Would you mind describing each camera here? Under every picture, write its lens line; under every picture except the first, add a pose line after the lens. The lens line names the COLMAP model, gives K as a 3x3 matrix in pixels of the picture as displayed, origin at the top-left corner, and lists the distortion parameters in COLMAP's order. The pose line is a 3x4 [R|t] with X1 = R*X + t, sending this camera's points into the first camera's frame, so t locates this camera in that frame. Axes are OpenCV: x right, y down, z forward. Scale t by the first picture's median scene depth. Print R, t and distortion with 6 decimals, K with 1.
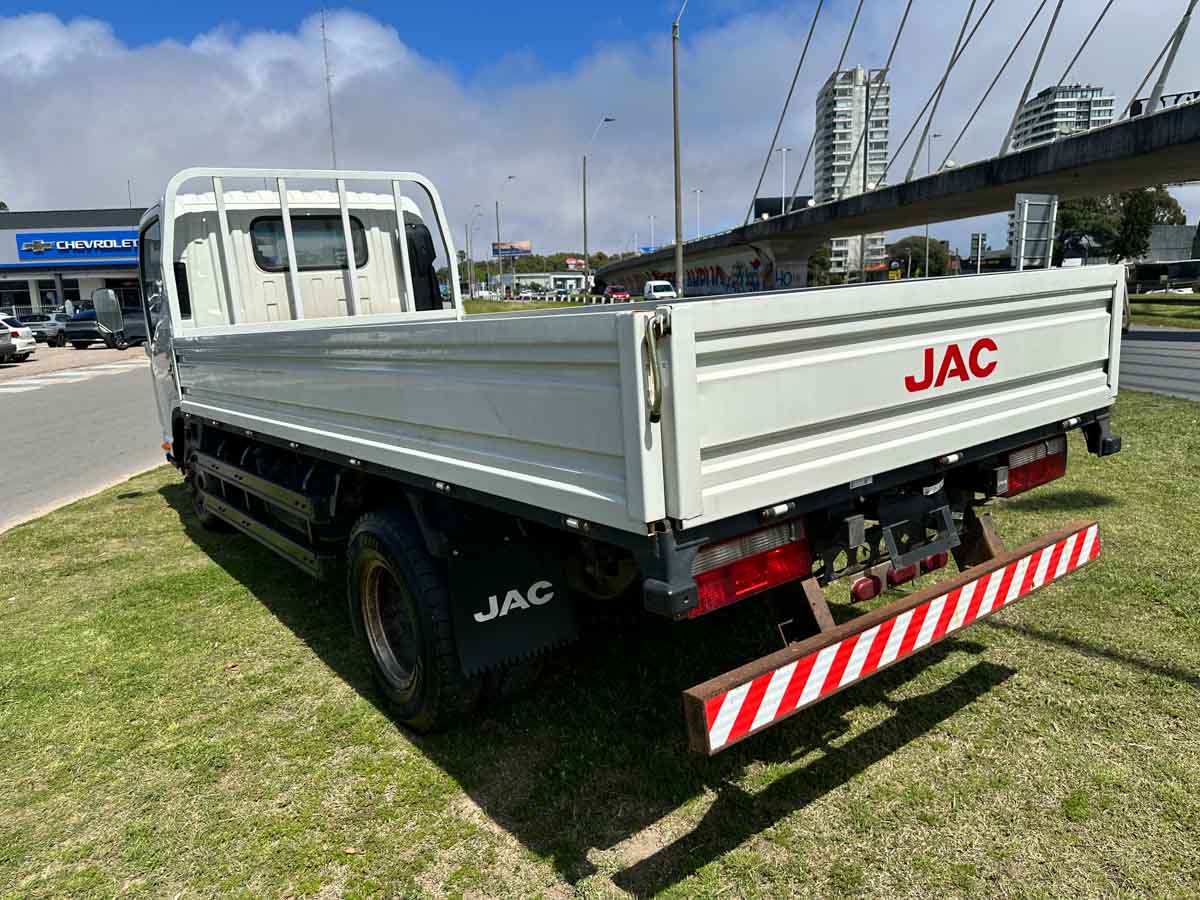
lens RADIAL K [[837.7, 0, 596.9], [0, 837.7, 429.9], [0, 0, 1]] dist [0.076324, -0.107249]
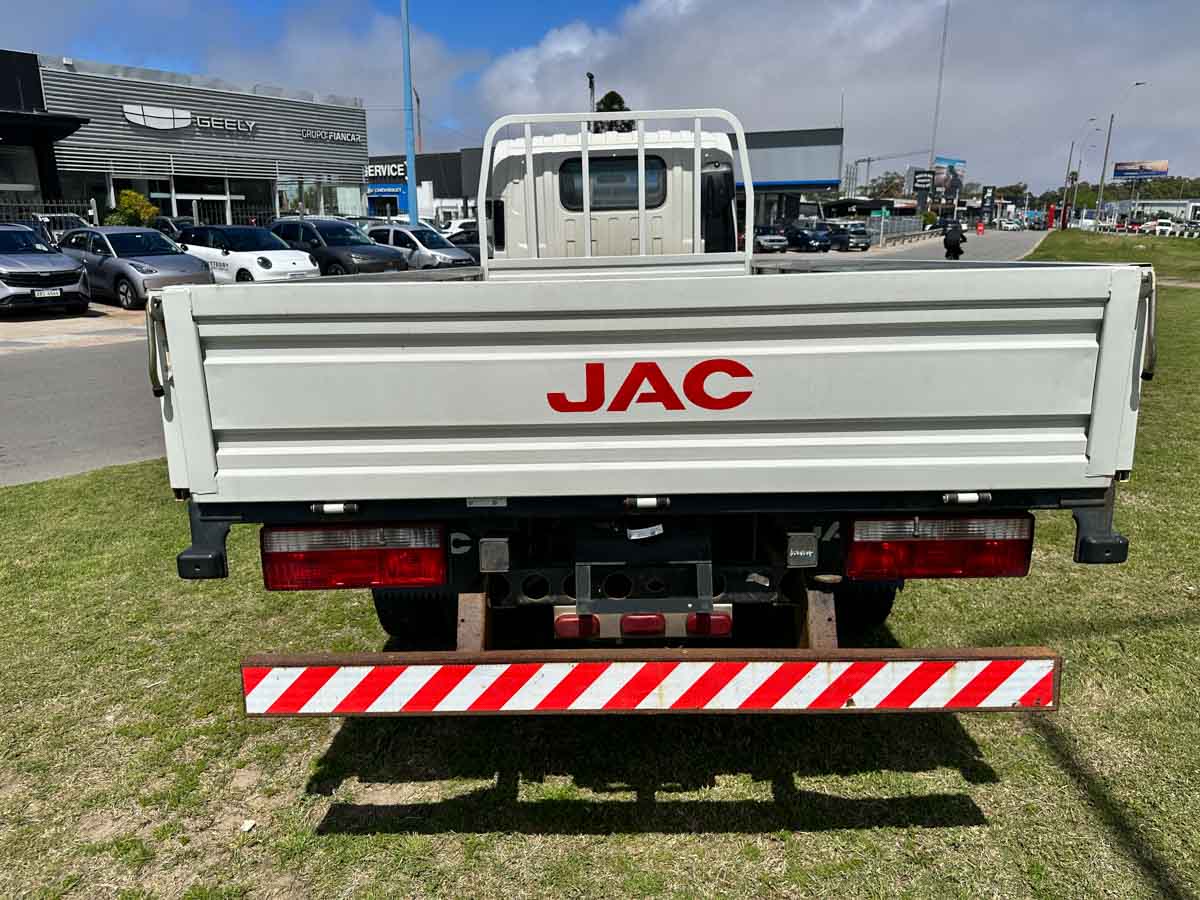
lens RADIAL K [[837.7, 0, 596.9], [0, 837.7, 429.9], [0, 0, 1]] dist [0.076324, -0.107249]
pose [[0.794553, 0.180582, -0.579720, 0.677782], [-0.129485, 0.983182, 0.128791, -0.106441], [0.593227, -0.027266, 0.804573, 0.273364]]
